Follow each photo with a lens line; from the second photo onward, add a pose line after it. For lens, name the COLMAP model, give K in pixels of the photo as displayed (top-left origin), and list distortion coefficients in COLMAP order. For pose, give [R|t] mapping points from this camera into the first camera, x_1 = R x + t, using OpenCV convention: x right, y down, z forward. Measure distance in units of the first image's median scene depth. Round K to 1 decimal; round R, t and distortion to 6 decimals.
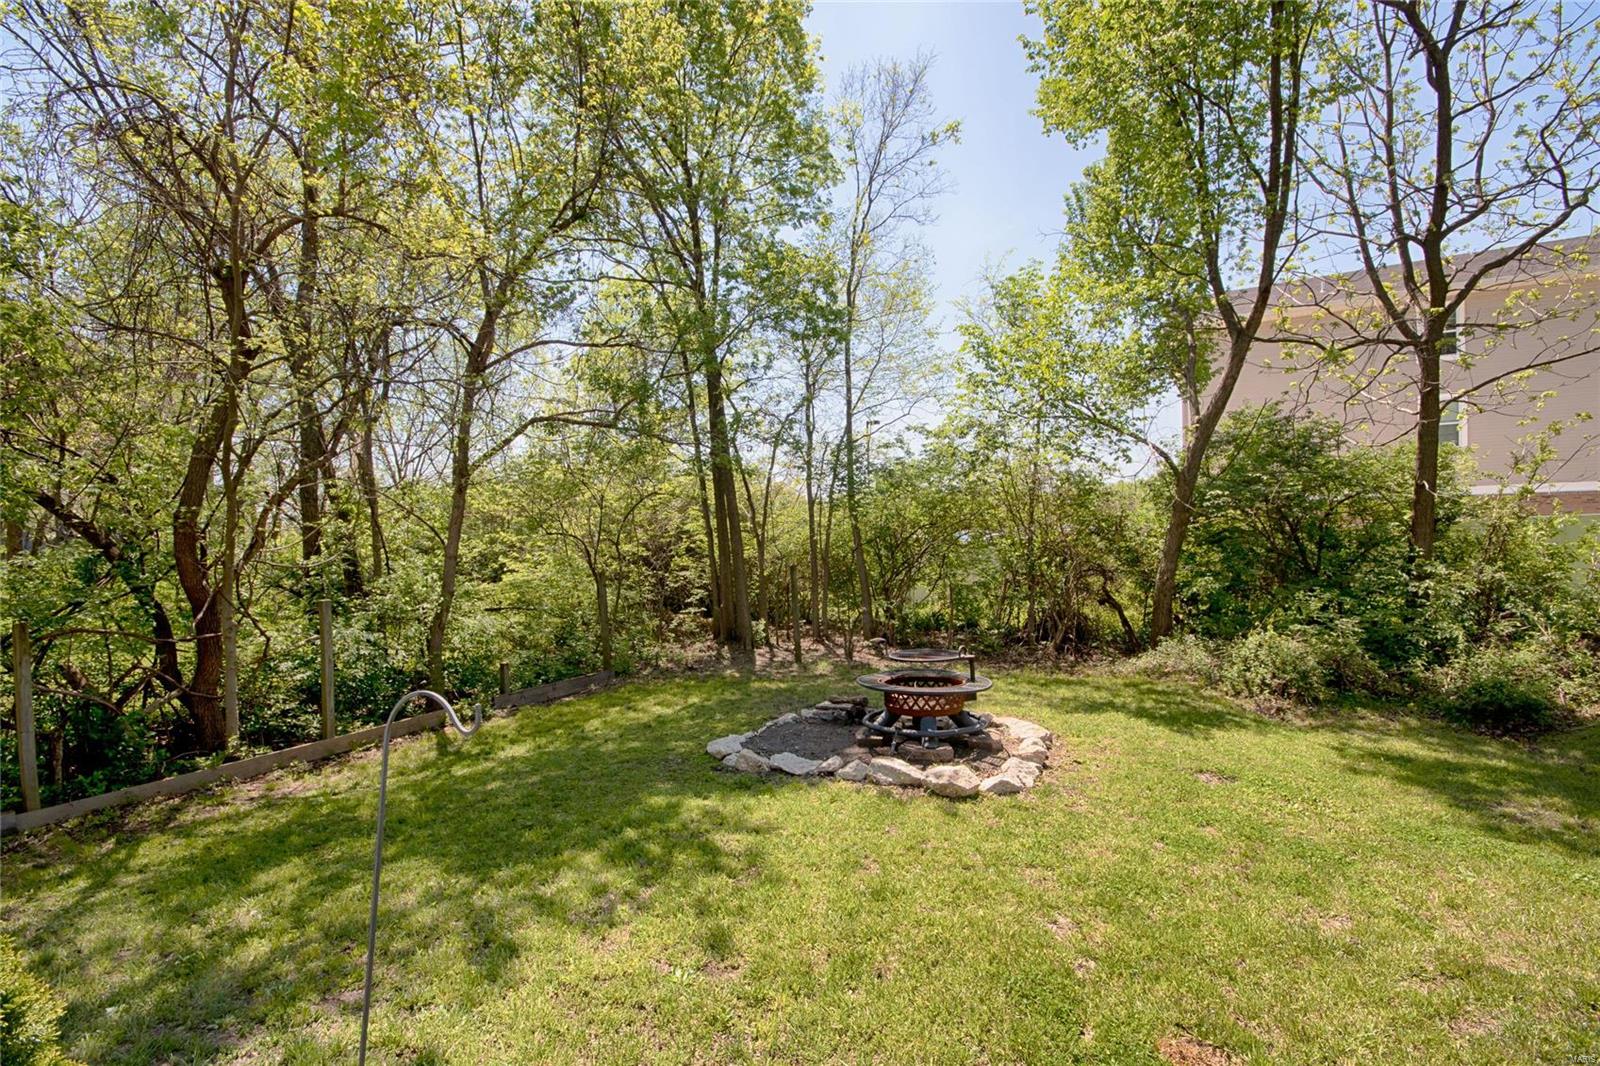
lens RADIAL K [[738.0, 0, 797.3], [0, 738.0, 549.4], [0, 0, 1]] dist [0.004434, -0.003489]
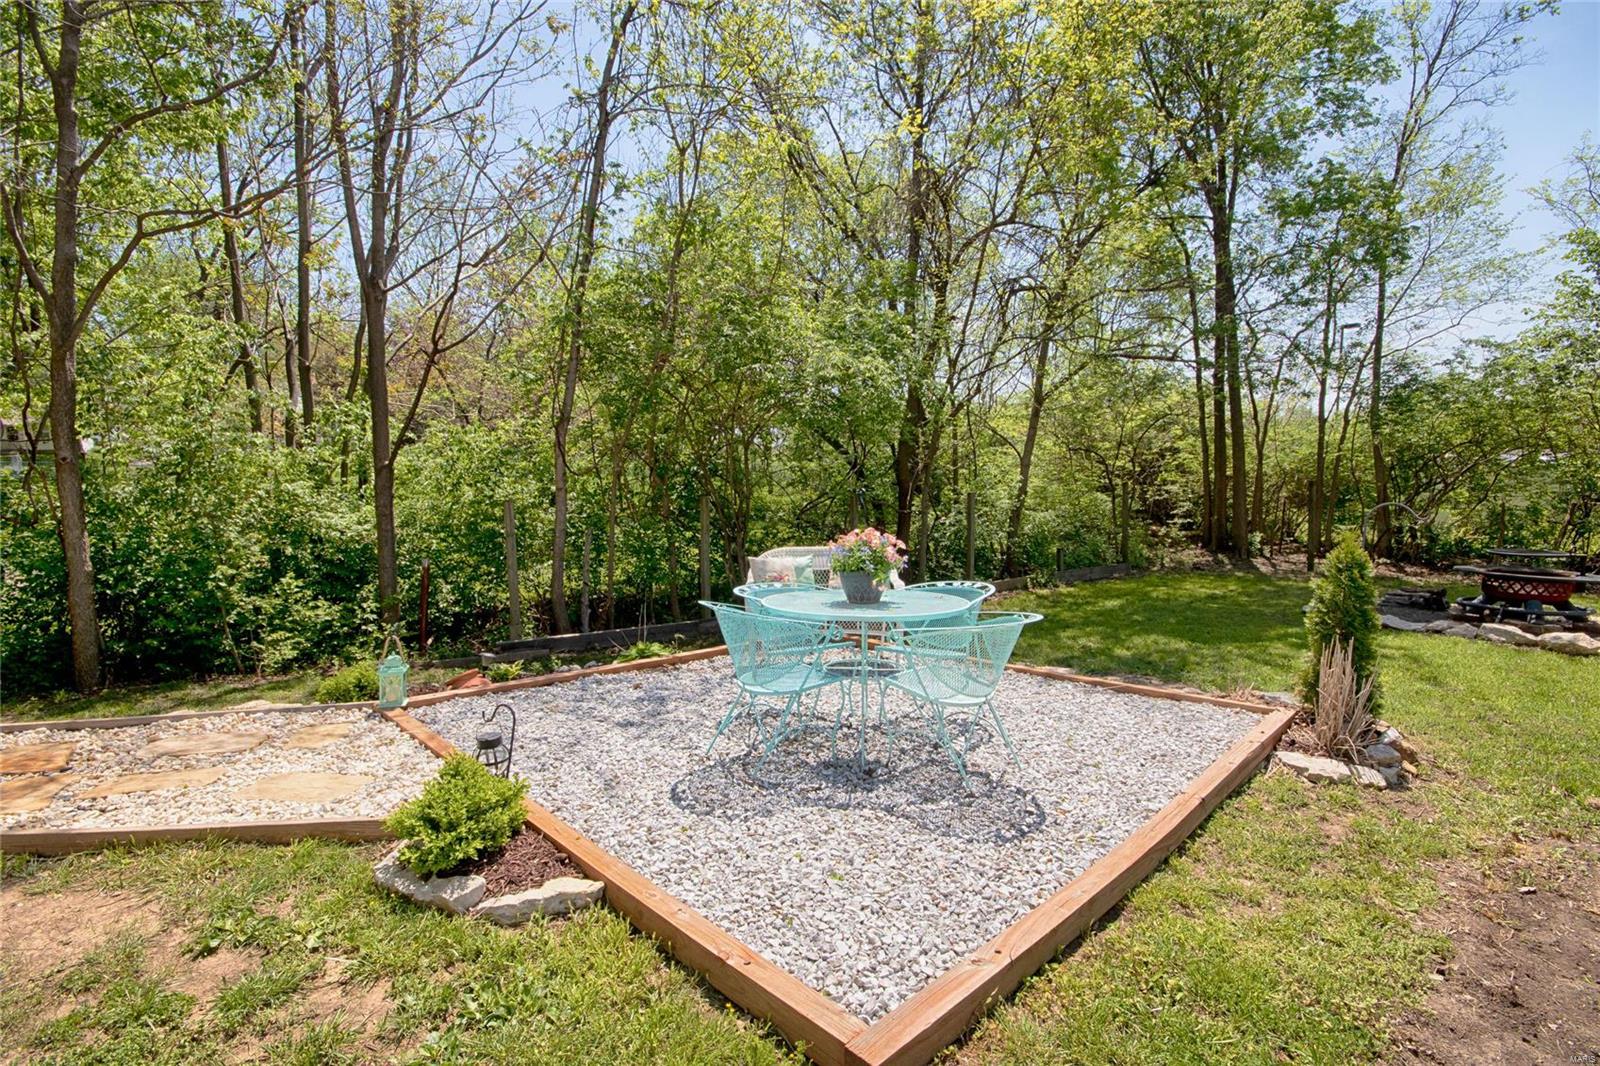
lens RADIAL K [[729.7, 0, 800.4], [0, 729.7, 544.7], [0, 0, 1]] dist [0.001516, -0.010575]
pose [[0.875495, 0.067837, -0.478442, -0.126044], [-0.018803, 0.994130, 0.106547, 0.014201], [0.482861, -0.084286, 0.871631, -0.238156]]
